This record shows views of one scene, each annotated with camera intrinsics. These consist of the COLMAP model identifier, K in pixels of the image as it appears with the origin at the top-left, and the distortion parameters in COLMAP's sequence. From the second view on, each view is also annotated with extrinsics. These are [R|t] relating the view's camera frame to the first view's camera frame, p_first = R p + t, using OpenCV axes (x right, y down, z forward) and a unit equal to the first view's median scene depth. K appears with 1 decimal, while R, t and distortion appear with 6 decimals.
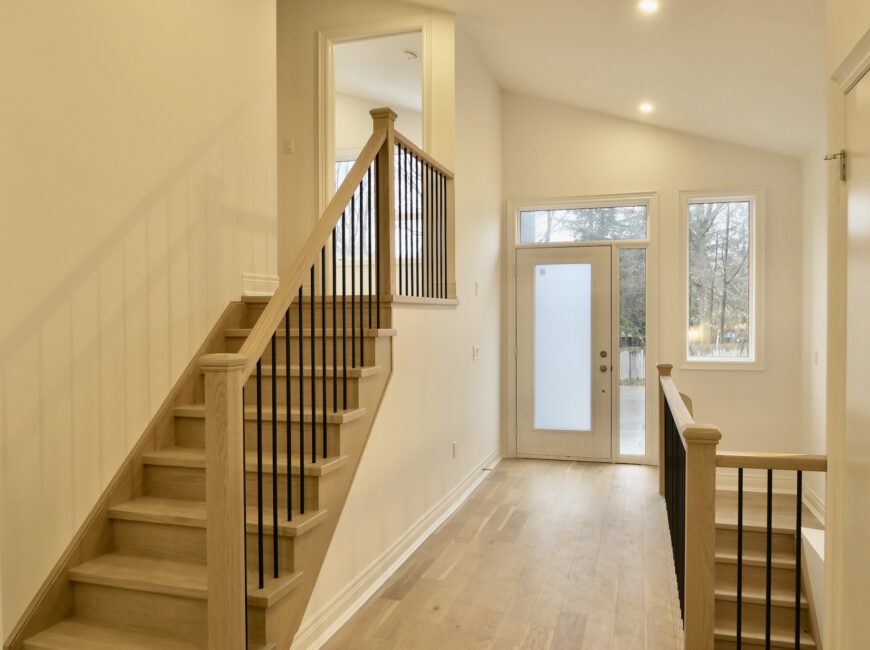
lens RADIAL K [[673.0, 0, 435.0], [0, 673.0, 325.0], [0, 0, 1]] dist [-0.024343, 0.003821]
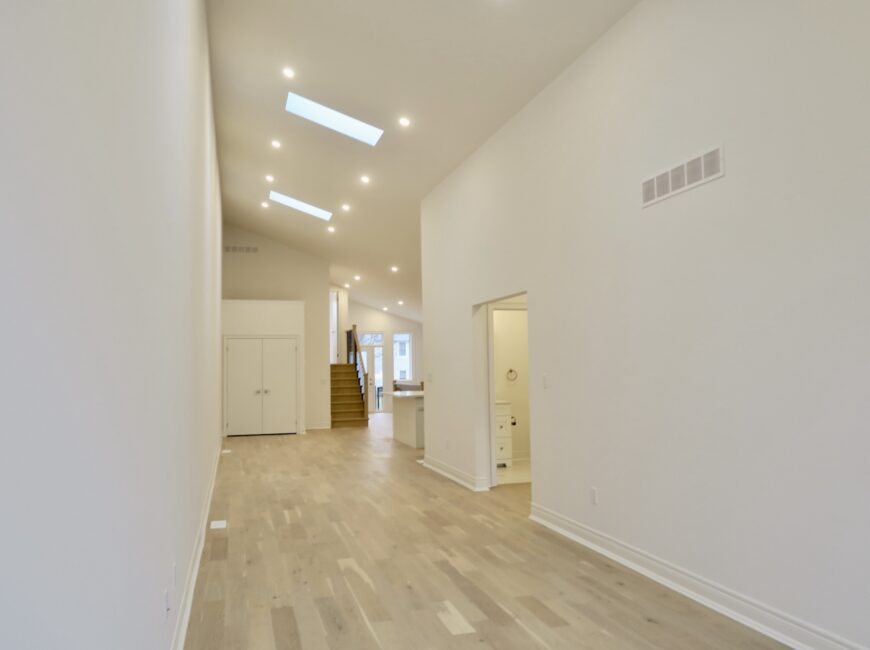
lens RADIAL K [[673.0, 0, 435.0], [0, 673.0, 325.0], [0, 0, 1]] dist [-0.024343, 0.003821]
pose [[0.834952, 0.022162, 0.549876, -1.382800], [0.022361, 0.996997, -0.074137, 0.030874], [-0.549868, 0.074197, 0.831949, -2.043595]]
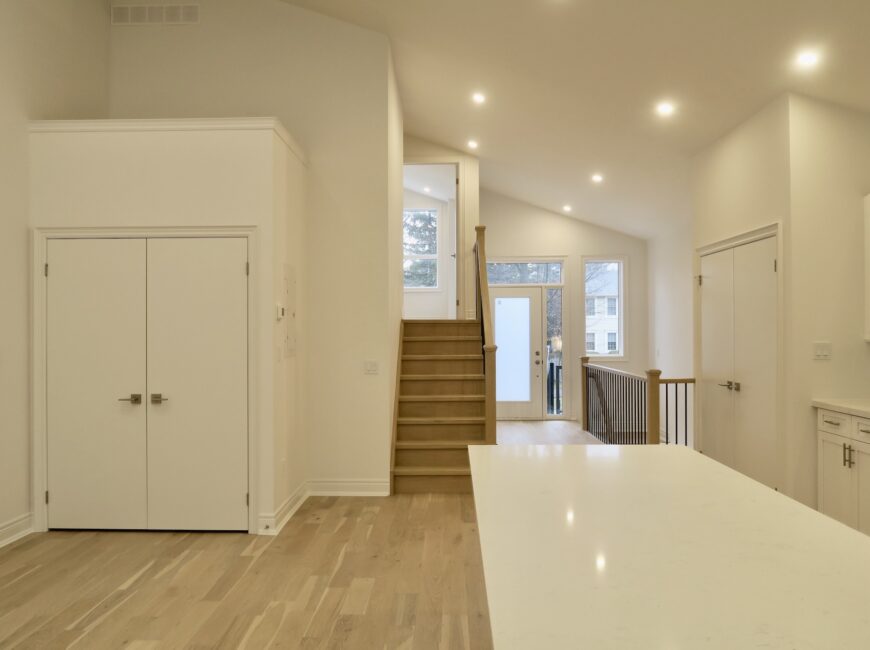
lens RADIAL K [[673.0, 0, 435.0], [0, 673.0, 325.0], [0, 0, 1]] dist [-0.024343, 0.003821]
pose [[0.962622, -0.000415, 0.270848, -0.464006], [0.006199, 0.999771, -0.020497, 0.007245], [-0.270777, 0.021410, 0.962404, -0.542588]]
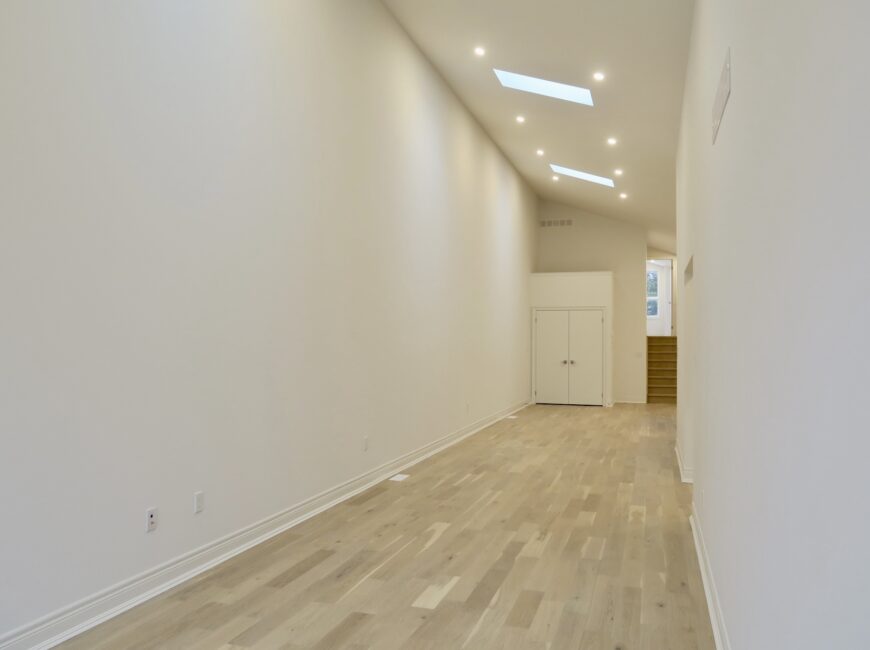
lens RADIAL K [[673.0, 0, 435.0], [0, 673.0, 325.0], [0, 0, 1]] dist [-0.024343, 0.003821]
pose [[0.999769, 0.005394, -0.020787, -1.010036], [-0.006138, 0.999336, -0.035922, 0.031246], [0.020579, 0.036041, 0.999138, -2.144460]]
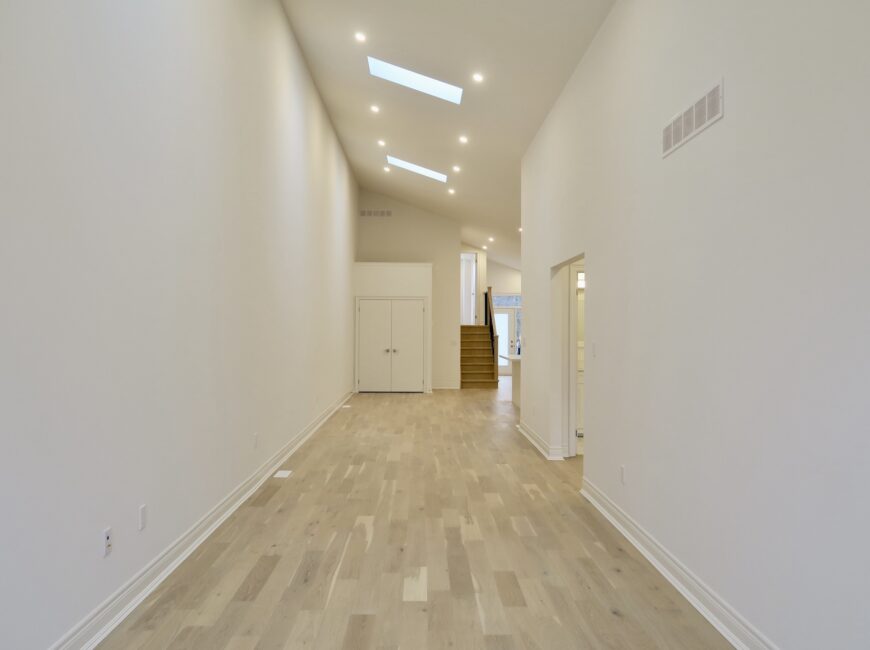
lens RADIAL K [[673.0, 0, 435.0], [0, 673.0, 325.0], [0, 0, 1]] dist [-0.024343, 0.003821]
pose [[0.949972, 0.007416, 0.312246, -1.199902], [-0.001469, 0.999813, -0.019275, 0.028147], [-0.312330, 0.017852, 0.949806, -2.114443]]
